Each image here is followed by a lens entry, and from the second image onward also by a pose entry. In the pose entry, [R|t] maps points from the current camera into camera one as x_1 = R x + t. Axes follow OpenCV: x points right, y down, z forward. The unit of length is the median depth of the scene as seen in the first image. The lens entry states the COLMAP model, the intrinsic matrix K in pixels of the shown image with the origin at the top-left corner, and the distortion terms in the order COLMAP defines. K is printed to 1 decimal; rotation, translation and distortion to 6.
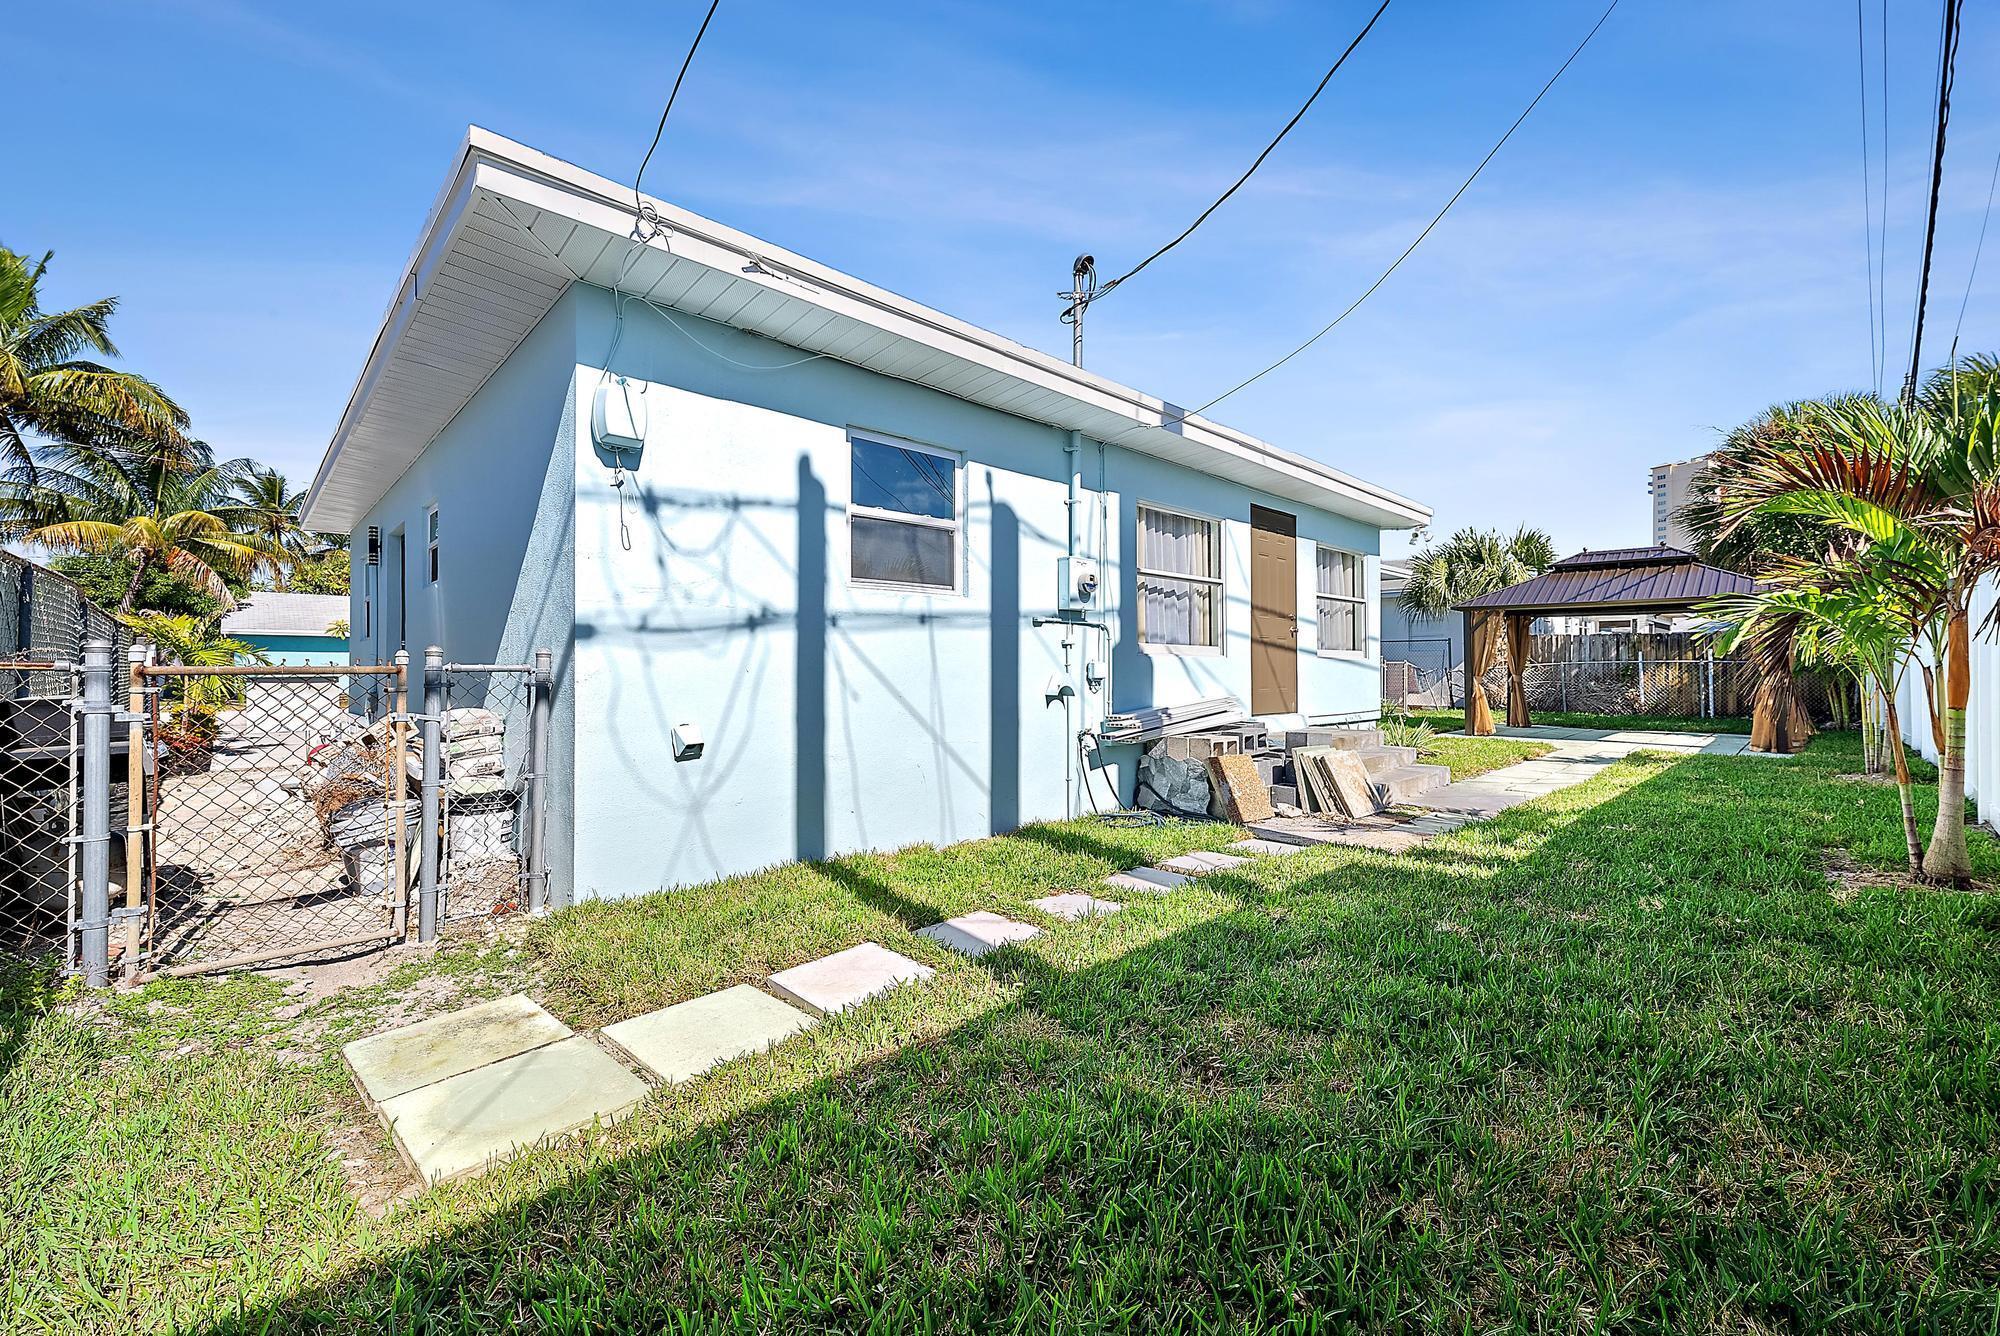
lens RADIAL K [[810.2, 0, 999.2], [0, 810.2, 656.4], [0, 0, 1]] dist [0.000148, 0.000015]
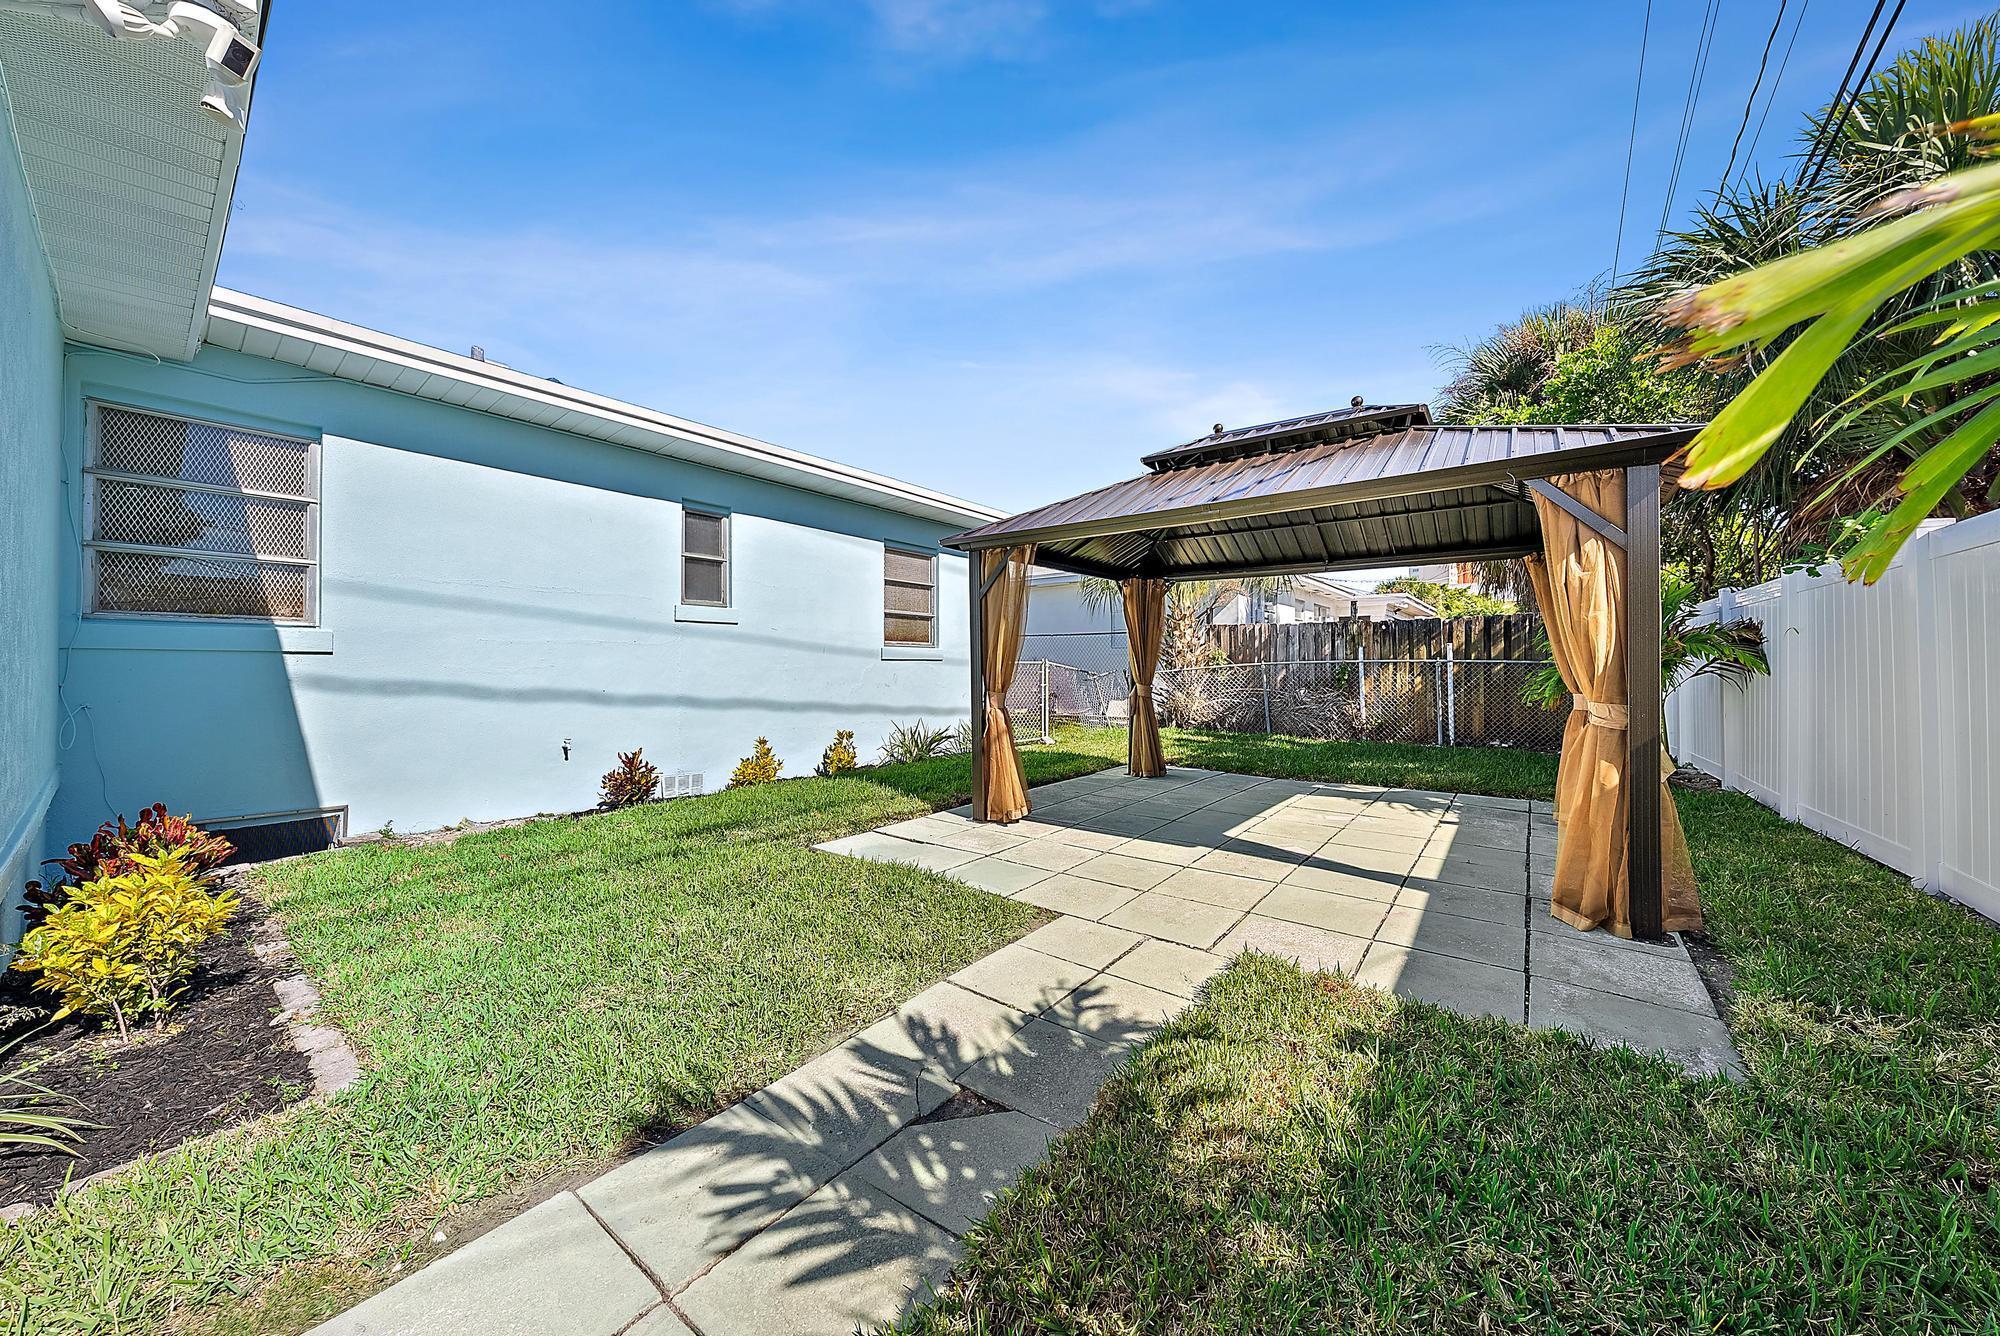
lens RADIAL K [[680.2, 0, 1005.8], [0, 680.2, 661.9], [0, 0, 1]] dist [0.001314, 0.000000]
pose [[0.990071, -0.001617, 0.140560, 0.409190], [0.001047, 0.999991, 0.004125, 0.004539], [-0.140566, -0.003937, 0.990063, 0.465089]]
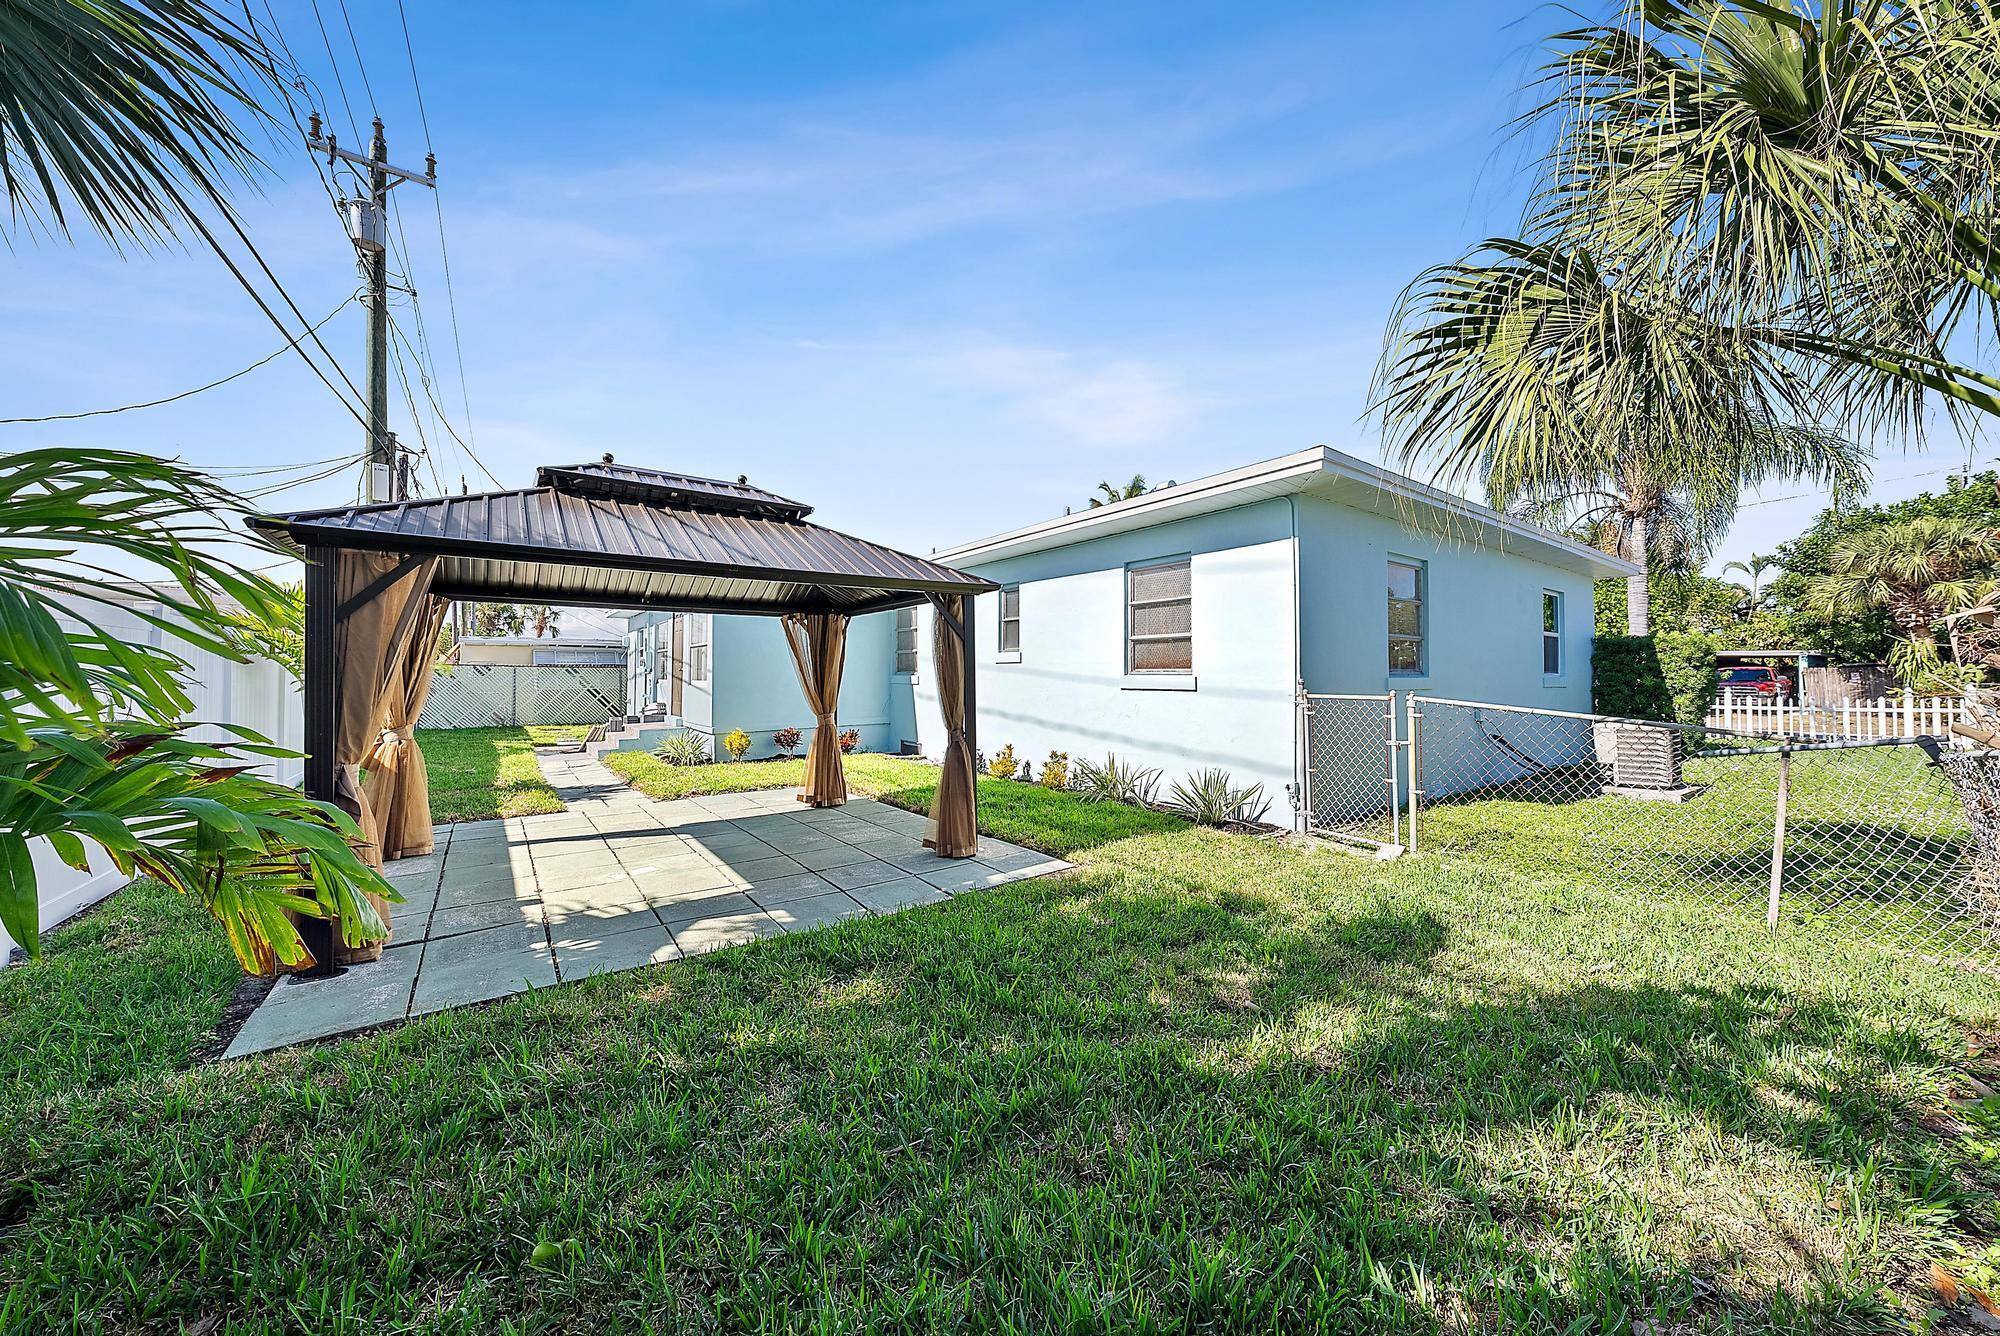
lens RADIAL K [[680.2, 0, 1005.8], [0, 680.2, 661.9], [0, 0, 1]] dist [0.001314, 0.000000]
pose [[-0.113946, -0.034686, -0.992881, 0.879107], [-0.005182, 0.999398, -0.034319, 0.002141], [0.993473, 0.001235, -0.114057, 0.943690]]
